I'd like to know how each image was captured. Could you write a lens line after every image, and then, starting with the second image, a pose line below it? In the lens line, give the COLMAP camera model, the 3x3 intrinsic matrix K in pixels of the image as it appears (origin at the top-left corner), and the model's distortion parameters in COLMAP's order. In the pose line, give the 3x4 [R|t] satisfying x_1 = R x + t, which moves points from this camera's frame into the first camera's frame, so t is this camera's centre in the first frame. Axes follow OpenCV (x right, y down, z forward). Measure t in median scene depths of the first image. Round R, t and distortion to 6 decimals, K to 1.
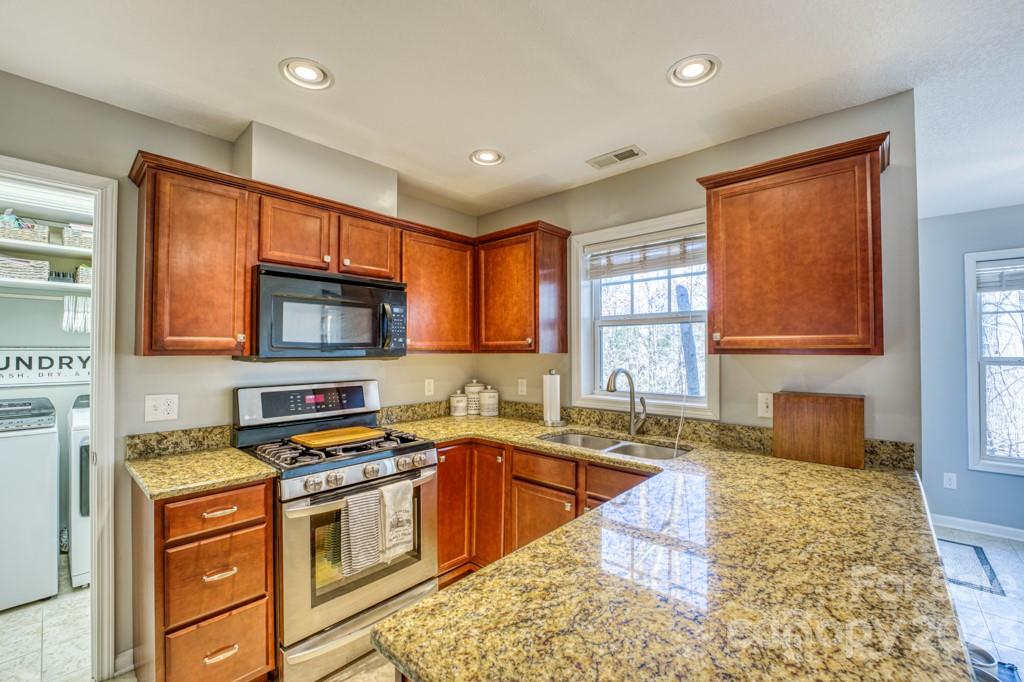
lens RADIAL K [[422.5, 0, 512.7], [0, 422.5, 342.0], [0, 0, 1]] dist [-0.028862, 0.002544]
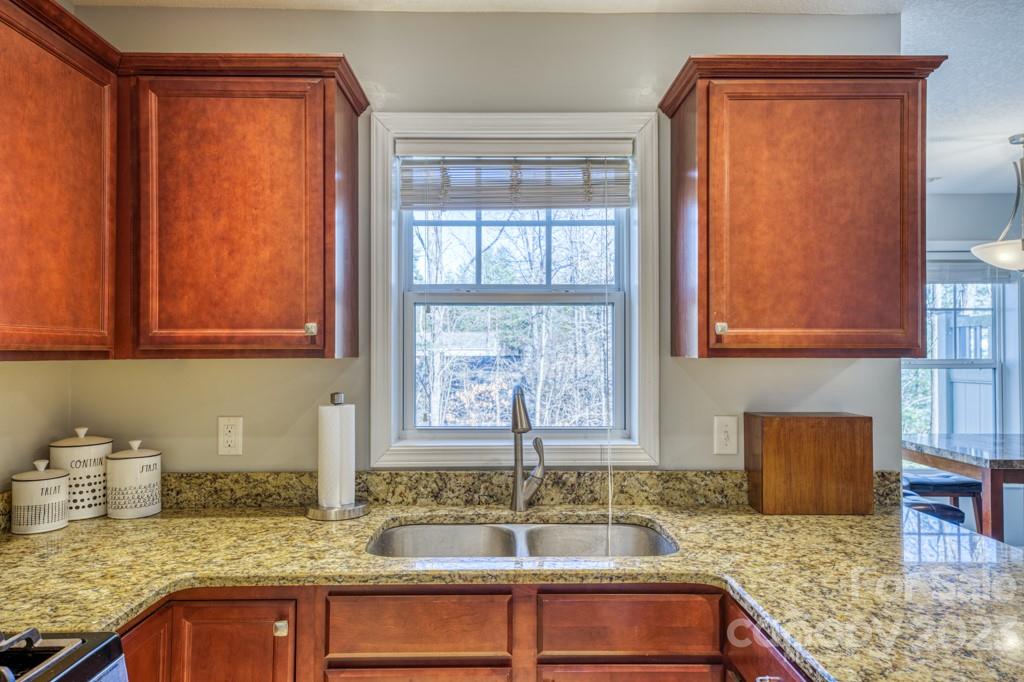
lens RADIAL K [[663.2, 0, 512.7], [0, 663.2, 339.6], [0, 0, 1]] dist [0.021789, 0.000681]
pose [[0.734945, 0.011578, 0.678028, -0.337033], [-0.012926, 0.999912, -0.003063, 0.009272], [-0.678003, -0.006513, 0.735030, 0.451561]]
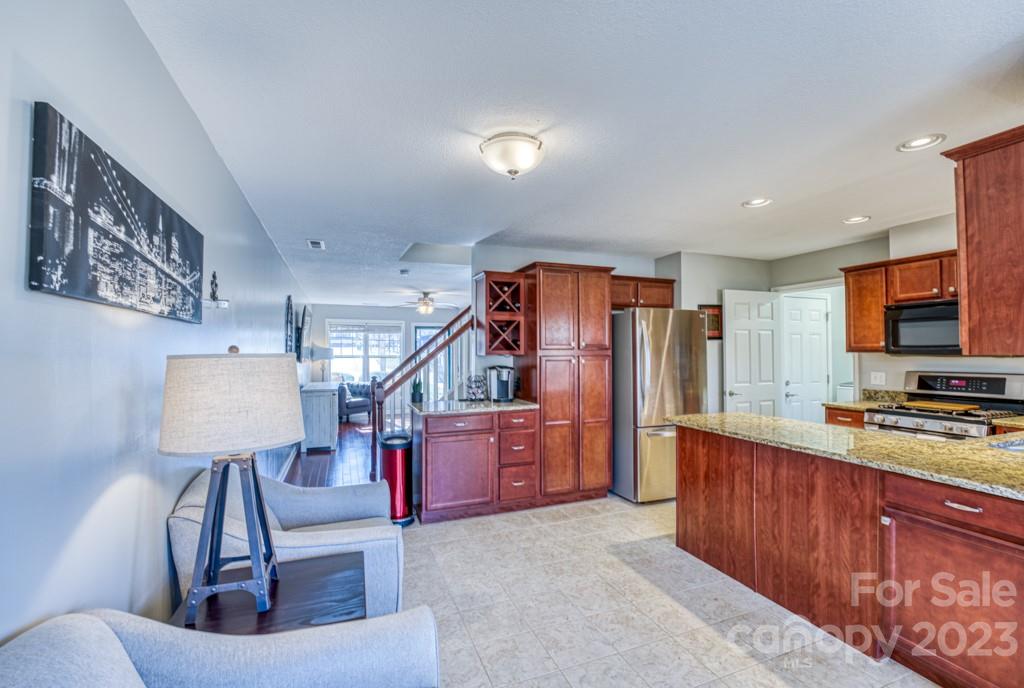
lens RADIAL K [[449.3, 0, 518.0], [0, 449.3, 348.7], [0, 0, 1]] dist [-0.011762, -0.000374]
pose [[-0.451624, -0.005936, -0.892189, 1.777709], [0.023709, 0.999545, -0.018652, 0.010193], [0.891893, -0.029576, -0.451278, 0.372904]]
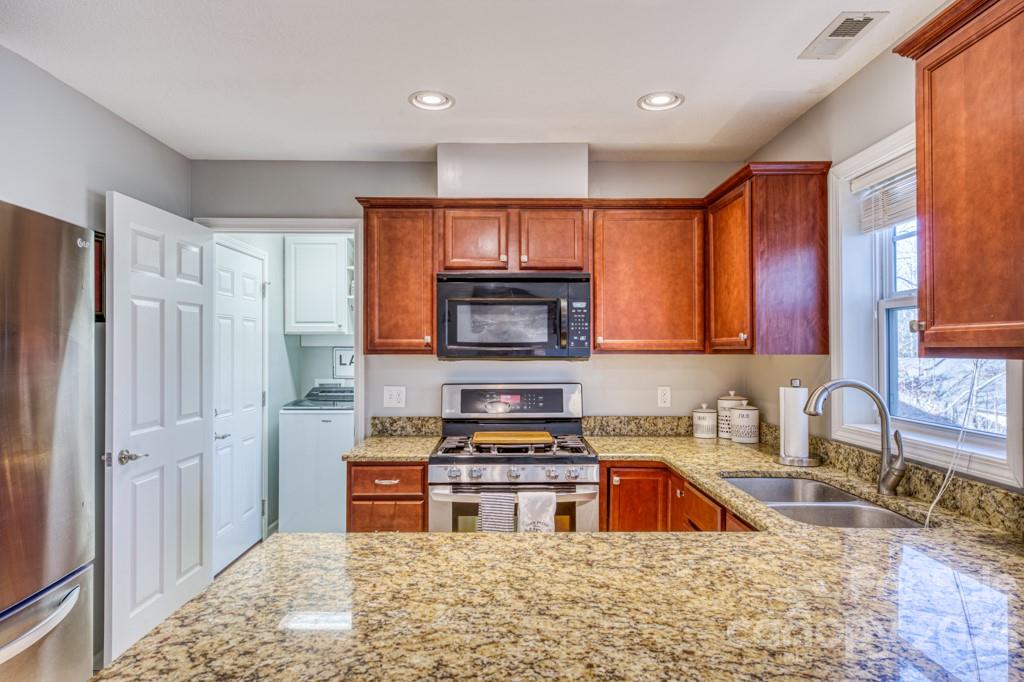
lens RADIAL K [[595.1, 0, 515.0], [0, 595.1, 342.4], [0, 0, 1]] dist [0.004092, 0.001103]
pose [[0.677068, -0.009234, -0.735862, 0.635425], [0.014227, 0.999899, 0.000544, 0.000945], [0.735783, -0.010837, 0.677131, 0.064294]]
